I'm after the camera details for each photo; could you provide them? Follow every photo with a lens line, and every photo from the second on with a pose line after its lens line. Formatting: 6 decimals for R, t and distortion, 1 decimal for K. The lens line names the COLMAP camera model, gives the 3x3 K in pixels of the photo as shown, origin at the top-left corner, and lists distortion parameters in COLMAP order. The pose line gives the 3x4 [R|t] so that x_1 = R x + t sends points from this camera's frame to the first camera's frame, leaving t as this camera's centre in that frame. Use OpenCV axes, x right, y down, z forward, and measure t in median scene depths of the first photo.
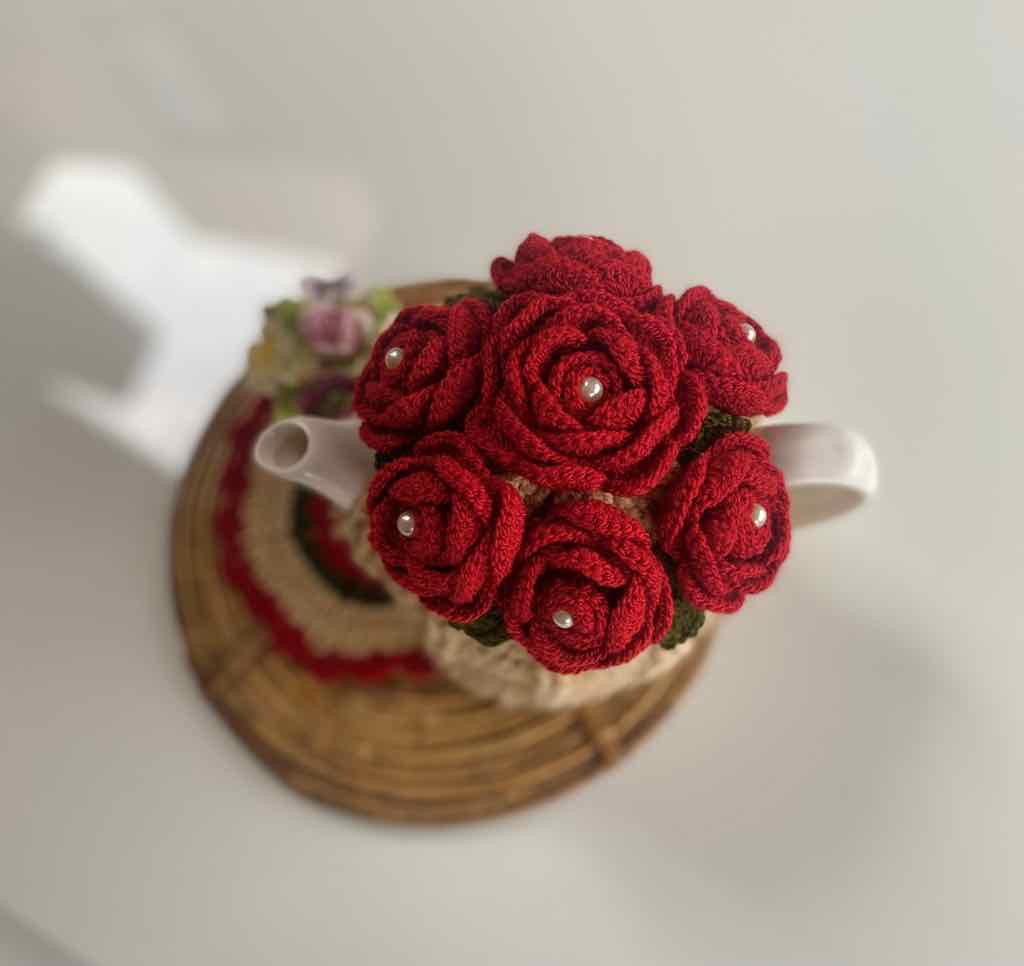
lens RADIAL K [[910.4, 0, 510.5], [0, 910.4, 483.2], [0, 0, 1]] dist [0.014412, -0.000670]
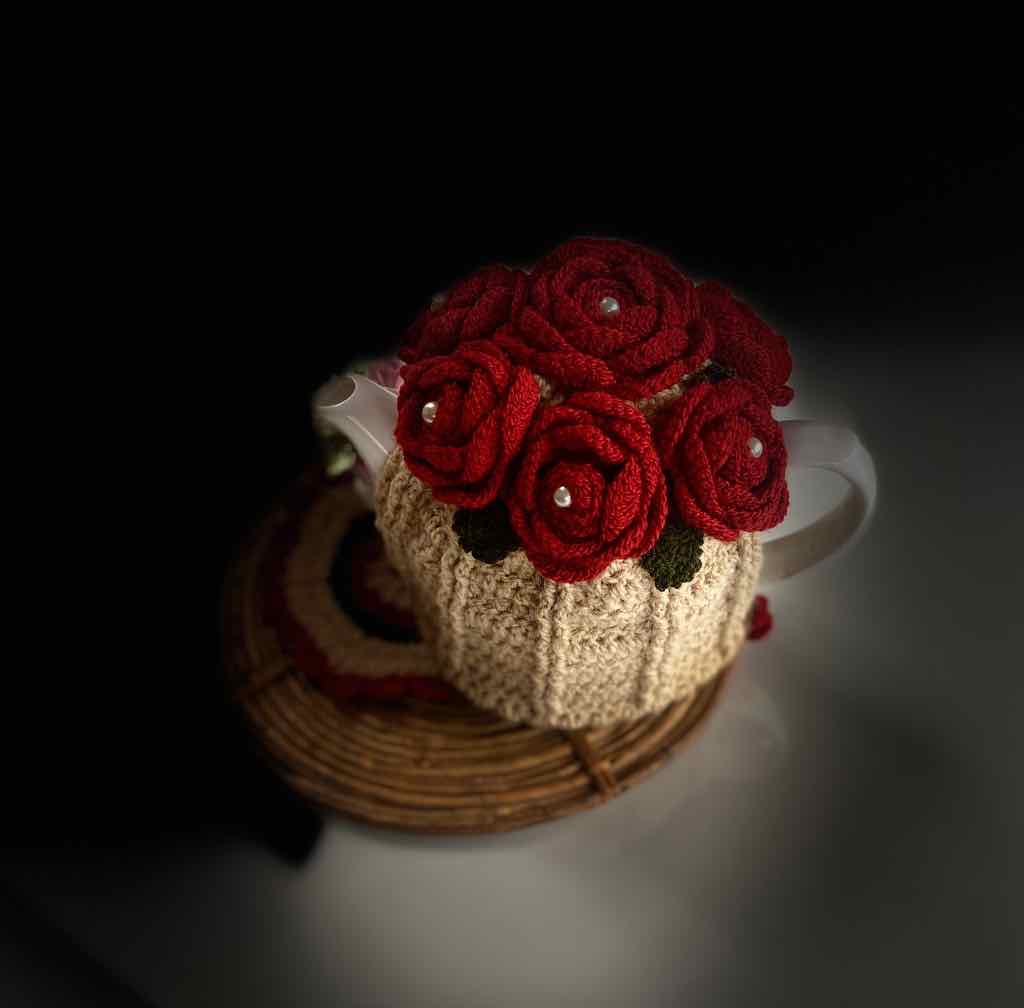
lens RADIAL K [[851.3, 0, 513.2], [0, 851.3, 504.0], [0, 0, 1]] dist [0.014950, -0.002308]
pose [[0.993275, 0.102371, -0.054077, 0.053428], [-0.110510, 0.977588, -0.179189, 0.334147], [0.034521, 0.183960, 0.982327, 0.016257]]
